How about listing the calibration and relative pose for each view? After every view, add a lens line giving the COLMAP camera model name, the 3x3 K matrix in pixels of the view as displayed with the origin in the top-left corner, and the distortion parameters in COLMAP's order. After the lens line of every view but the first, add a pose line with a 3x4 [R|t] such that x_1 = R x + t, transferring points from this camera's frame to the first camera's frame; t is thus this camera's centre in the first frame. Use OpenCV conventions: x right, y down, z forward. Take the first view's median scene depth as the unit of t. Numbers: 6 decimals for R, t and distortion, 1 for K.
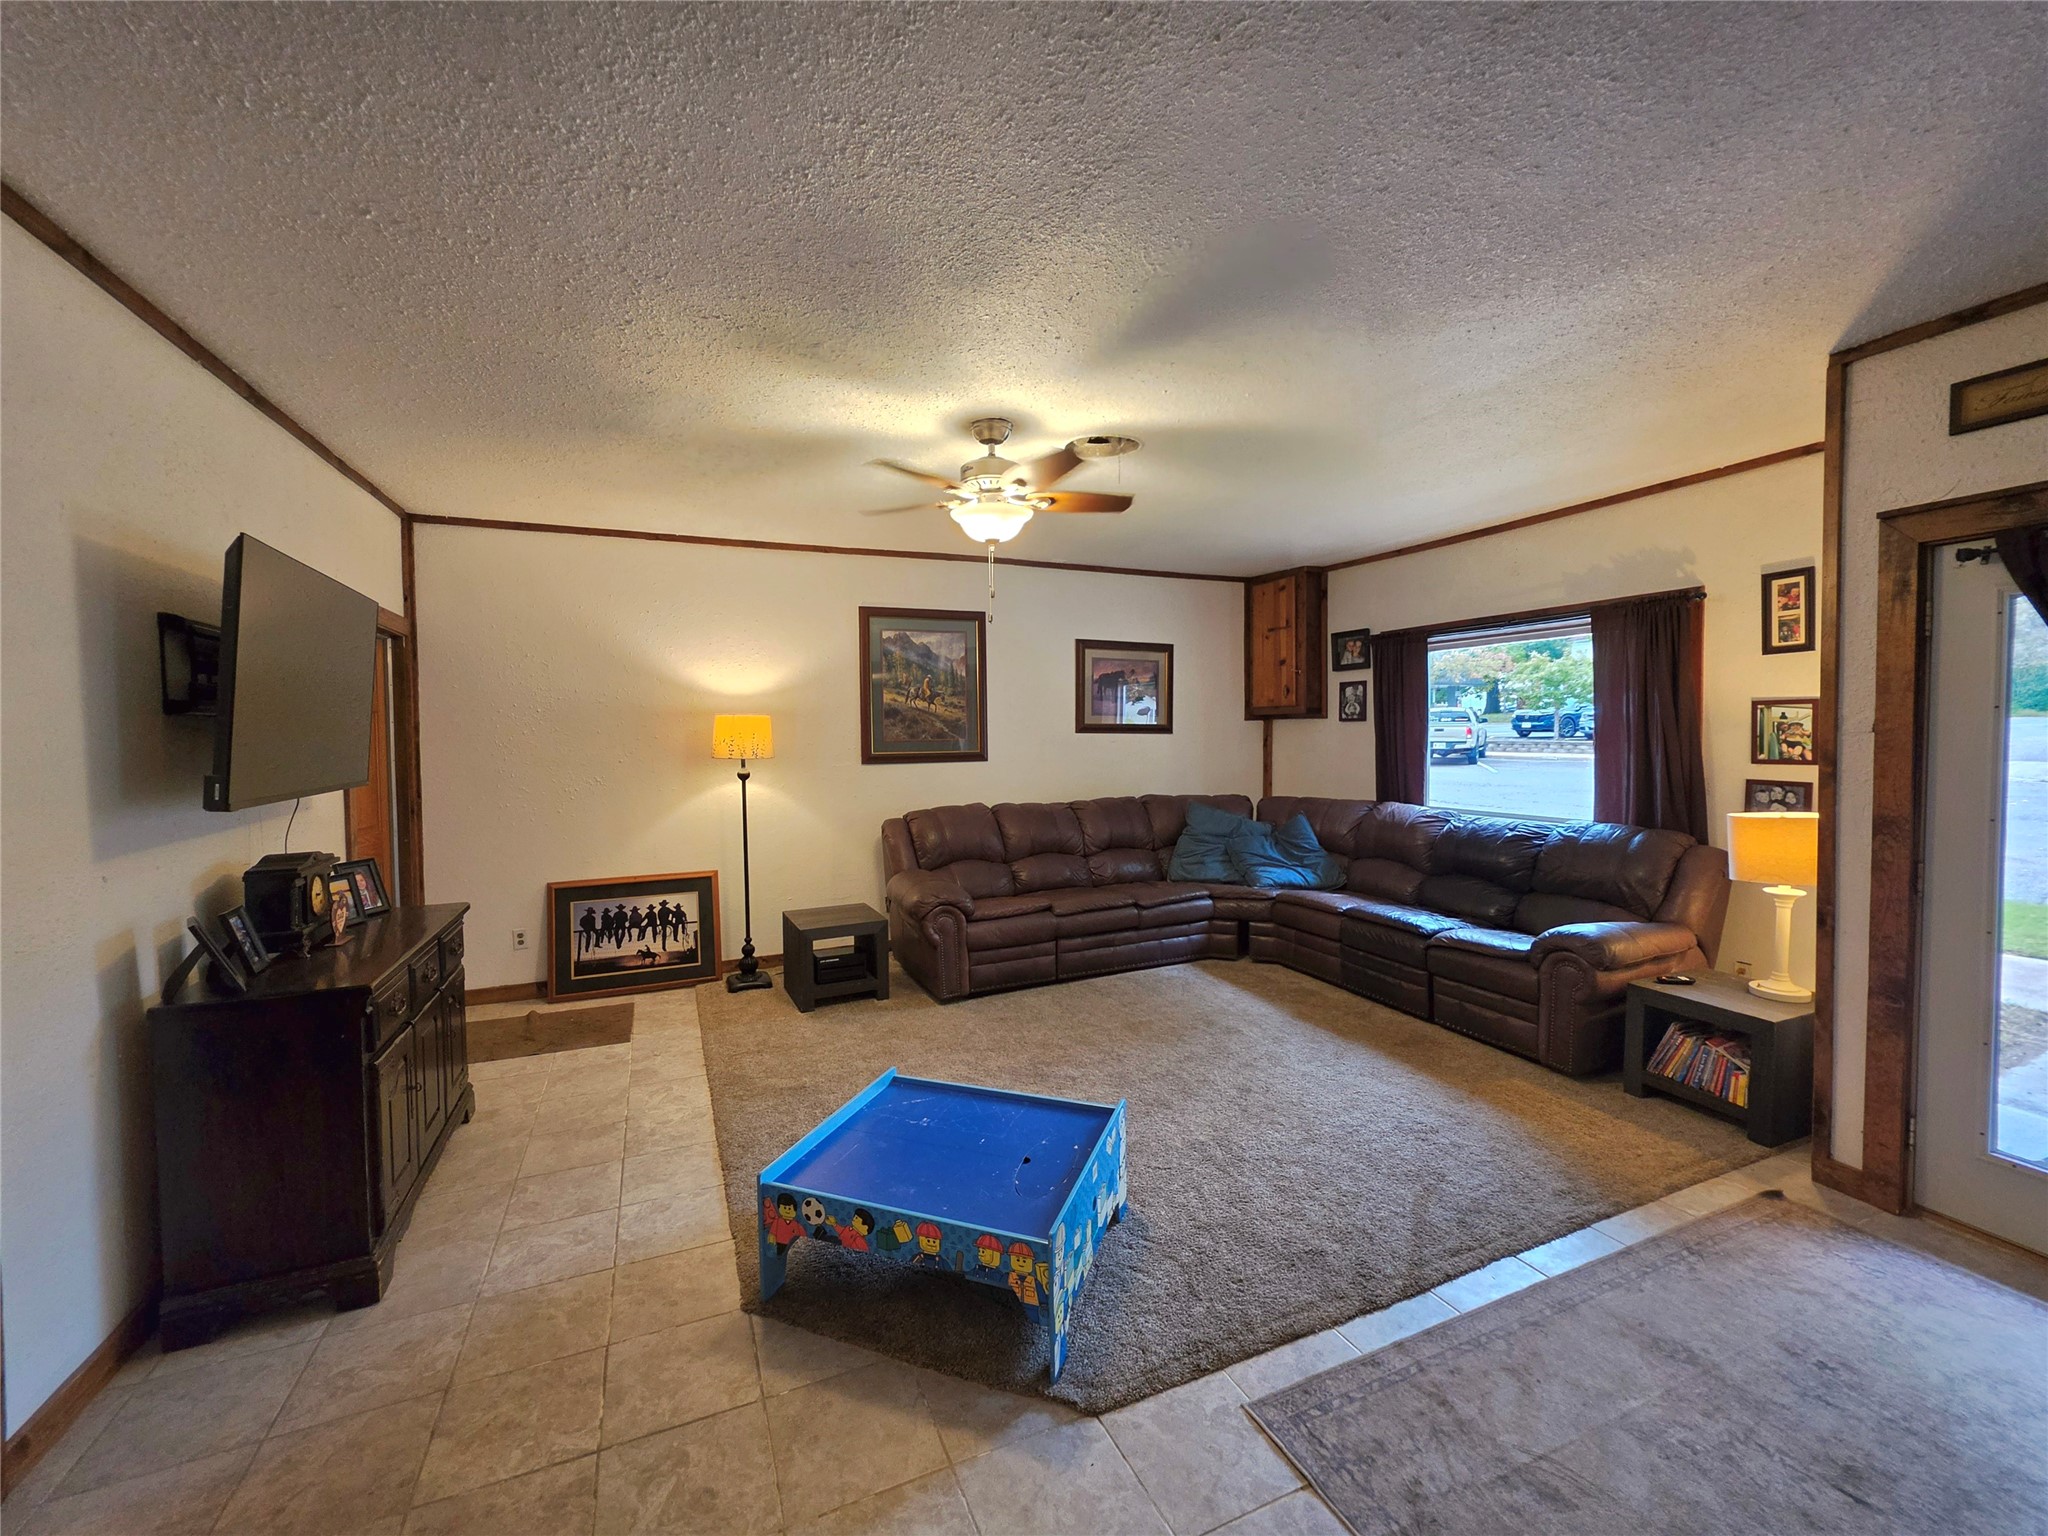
lens RADIAL K [[825.3, 0, 1024.0], [0, 825.3, 768.0], [0, 0, 1]] dist [0.000692, 0.000202]
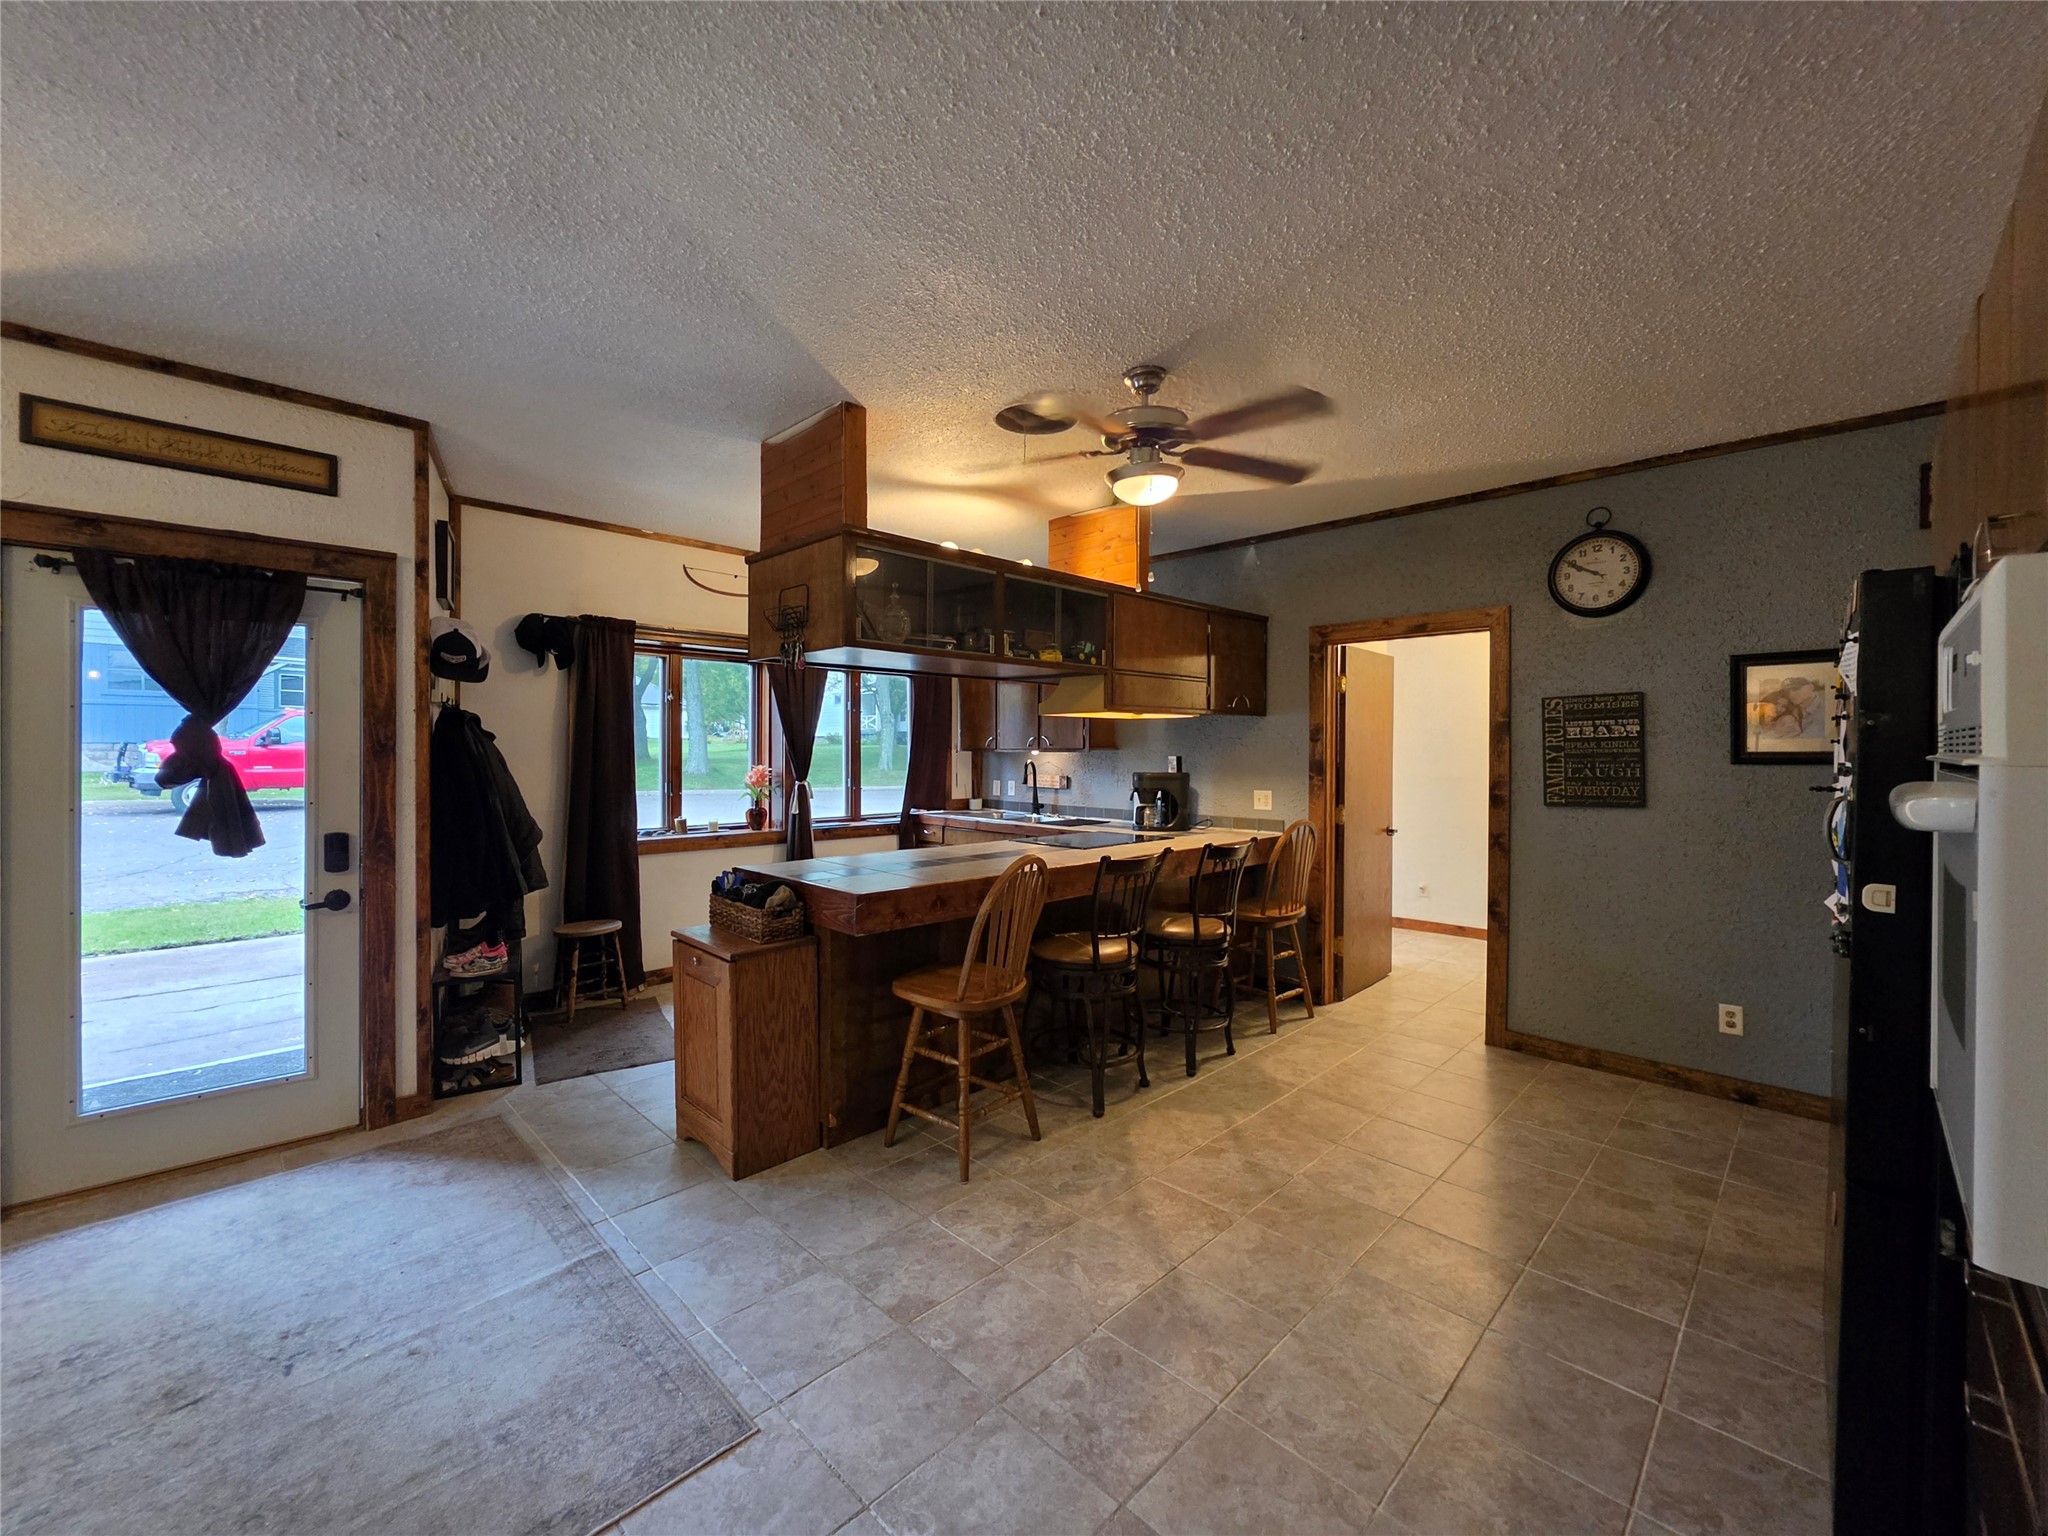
lens RADIAL K [[825.3, 0, 1024.0], [0, 825.3, 768.0], [0, 0, 1]] dist [0.000692, 0.000202]
pose [[-0.371559, -0.012395, 0.928327, -0.333650], [0.036578, 0.998939, 0.027978, 0.025084], [-0.927688, 0.044352, -0.370711, 0.249224]]
